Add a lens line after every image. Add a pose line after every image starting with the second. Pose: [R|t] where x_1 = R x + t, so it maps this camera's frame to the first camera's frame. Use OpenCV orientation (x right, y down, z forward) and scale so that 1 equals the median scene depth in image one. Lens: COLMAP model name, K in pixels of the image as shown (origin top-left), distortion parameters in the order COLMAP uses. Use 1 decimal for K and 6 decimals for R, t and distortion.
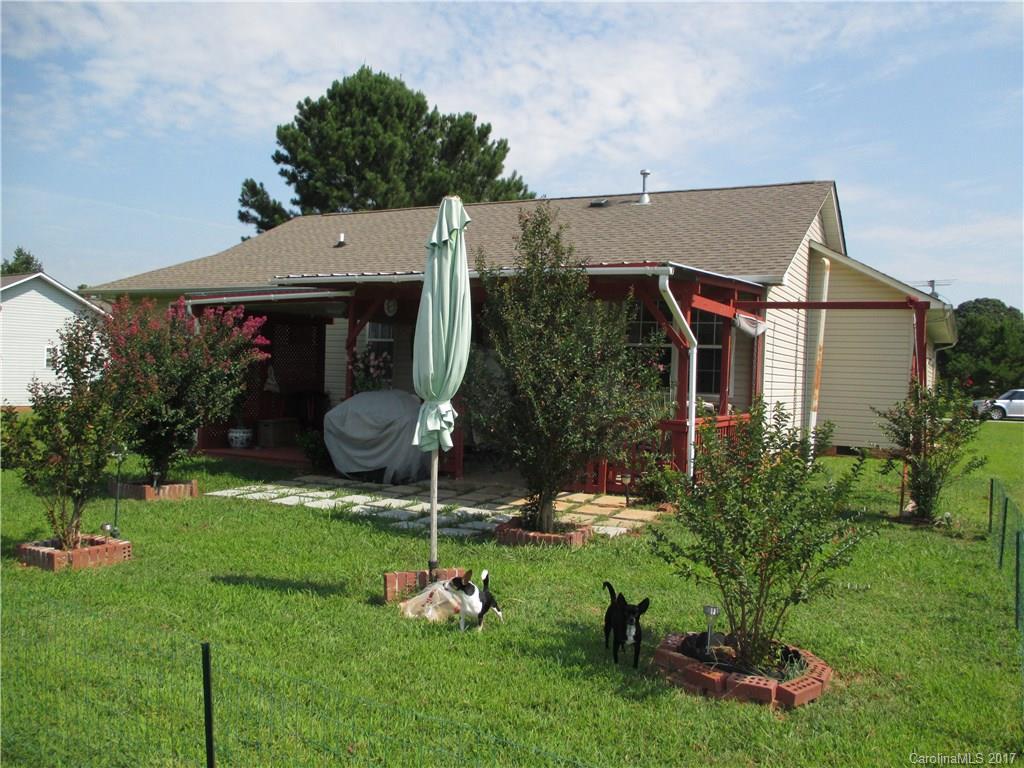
lens RADIAL K [[857.8, 0, 515.3], [0, 857.8, 381.0], [0, 0, 1]] dist [-0.012779, -0.004988]
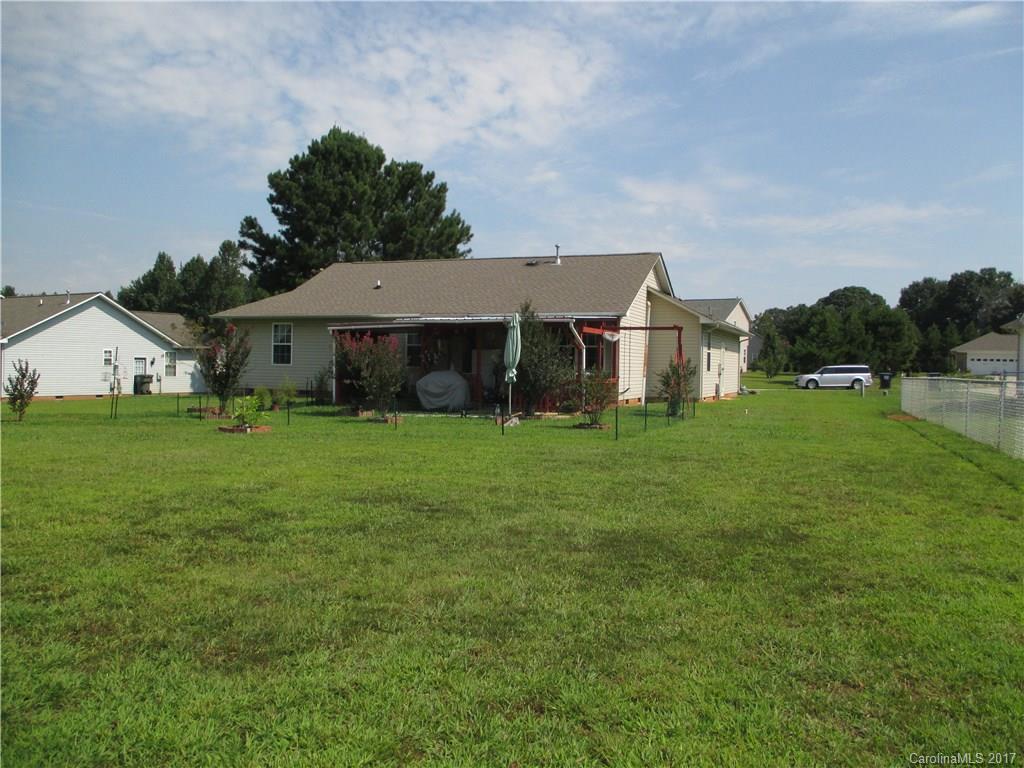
lens RADIAL K [[857.8, 0, 509.9], [0, 857.8, 381.9], [0, 0, 1]] dist [-0.012779, -0.004988]
pose [[0.994286, -0.023125, 0.104218, -0.062607], [0.021658, 0.999650, 0.015189, 0.002967], [-0.104533, -0.012845, 0.994438, -0.341291]]
